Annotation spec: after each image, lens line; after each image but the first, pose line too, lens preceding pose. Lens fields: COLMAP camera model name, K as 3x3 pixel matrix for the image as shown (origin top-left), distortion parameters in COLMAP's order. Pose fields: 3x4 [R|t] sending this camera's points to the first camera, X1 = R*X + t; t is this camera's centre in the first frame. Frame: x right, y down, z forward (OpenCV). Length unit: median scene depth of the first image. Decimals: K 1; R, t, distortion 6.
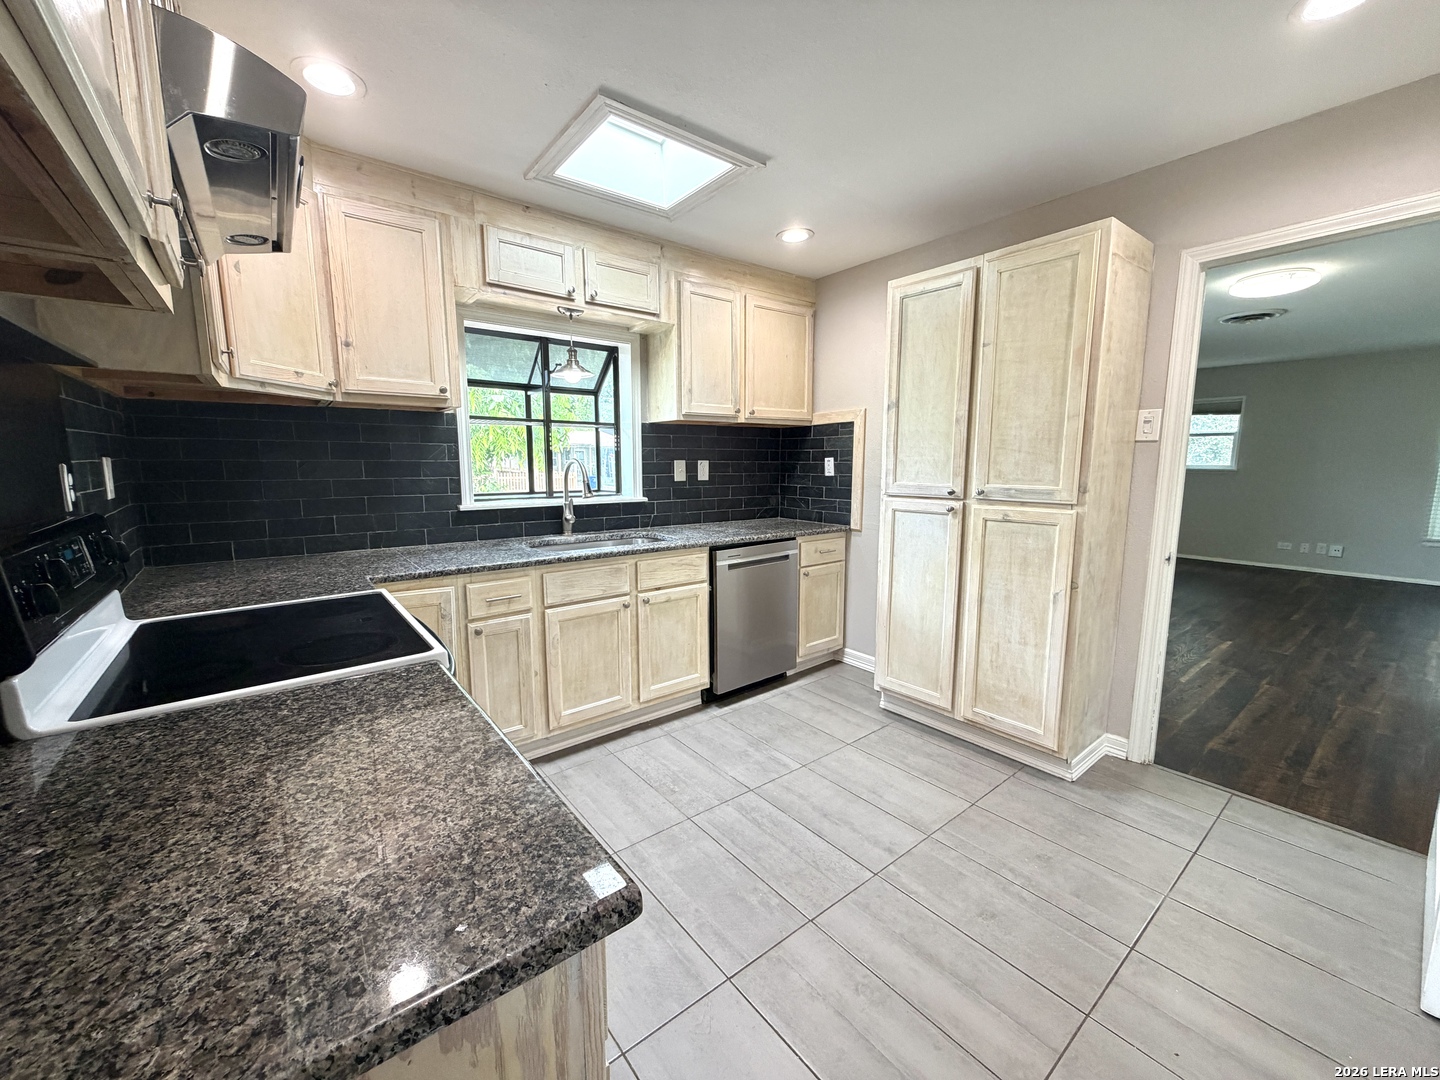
lens RADIAL K [[570.9, 0, 719.0], [0, 570.9, 538.8], [0, 0, 1]] dist [-0.009016, 0.000090]
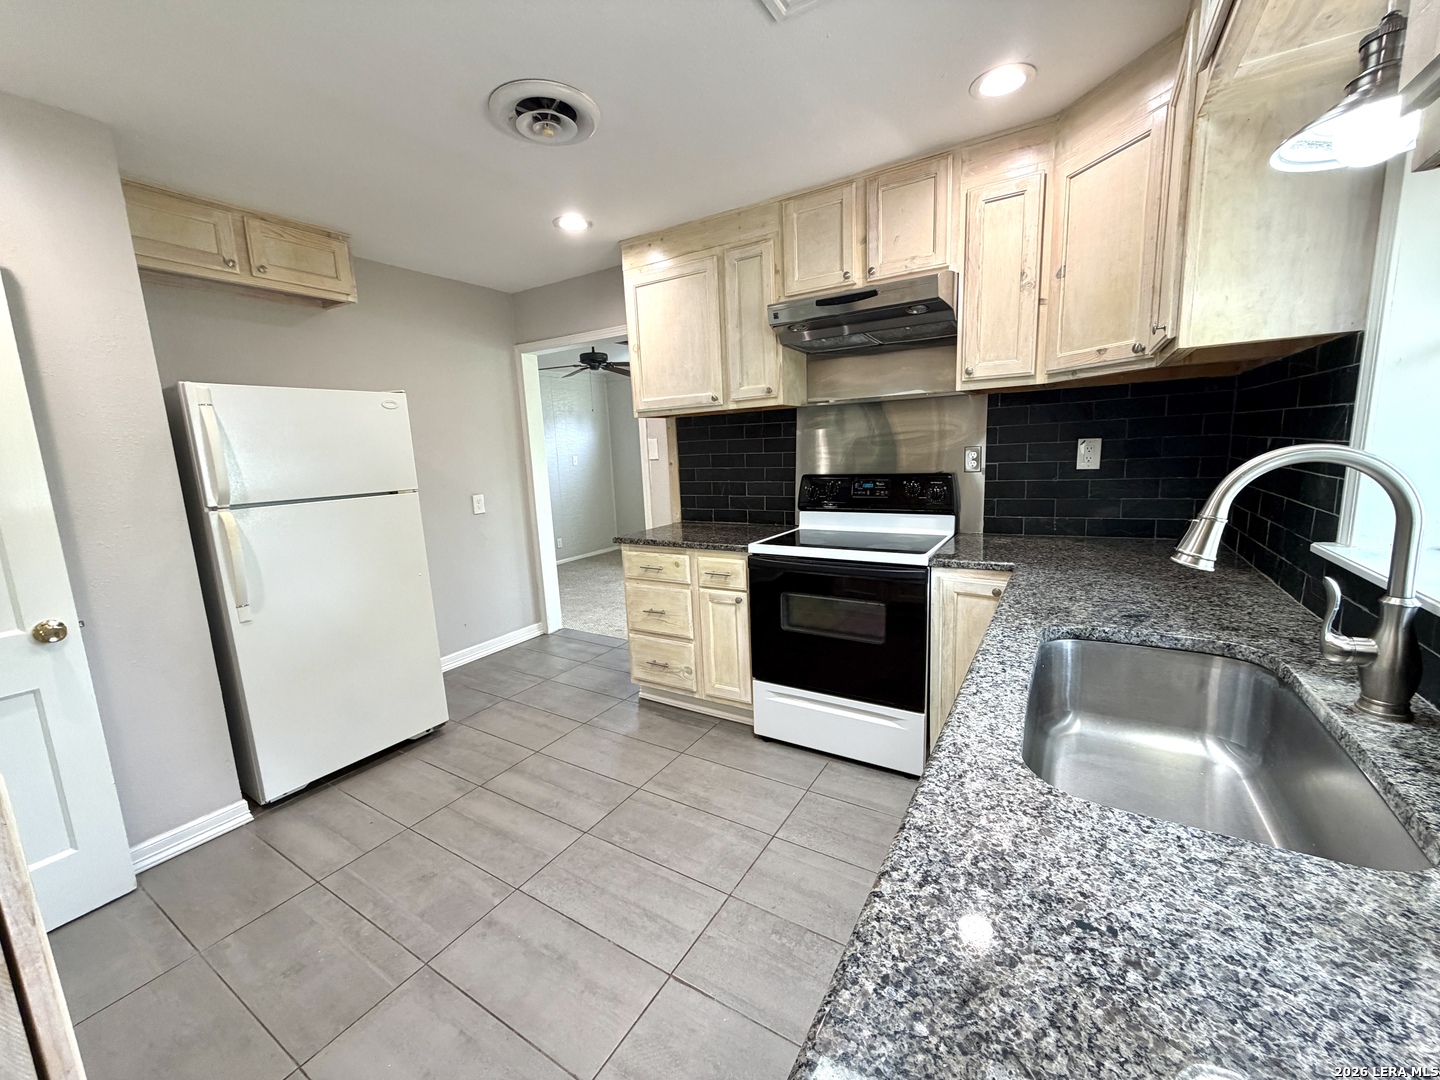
lens RADIAL K [[570.9, 0, 718.8], [0, 570.9, 539.8], [0, 0, 1]] dist [-0.009016, 0.000090]
pose [[-0.937989, 0.094642, -0.333495, 0.203376], [-0.005957, 0.957469, 0.288475, -0.258137], [0.346613, 0.272573, -0.897532, 1.707513]]
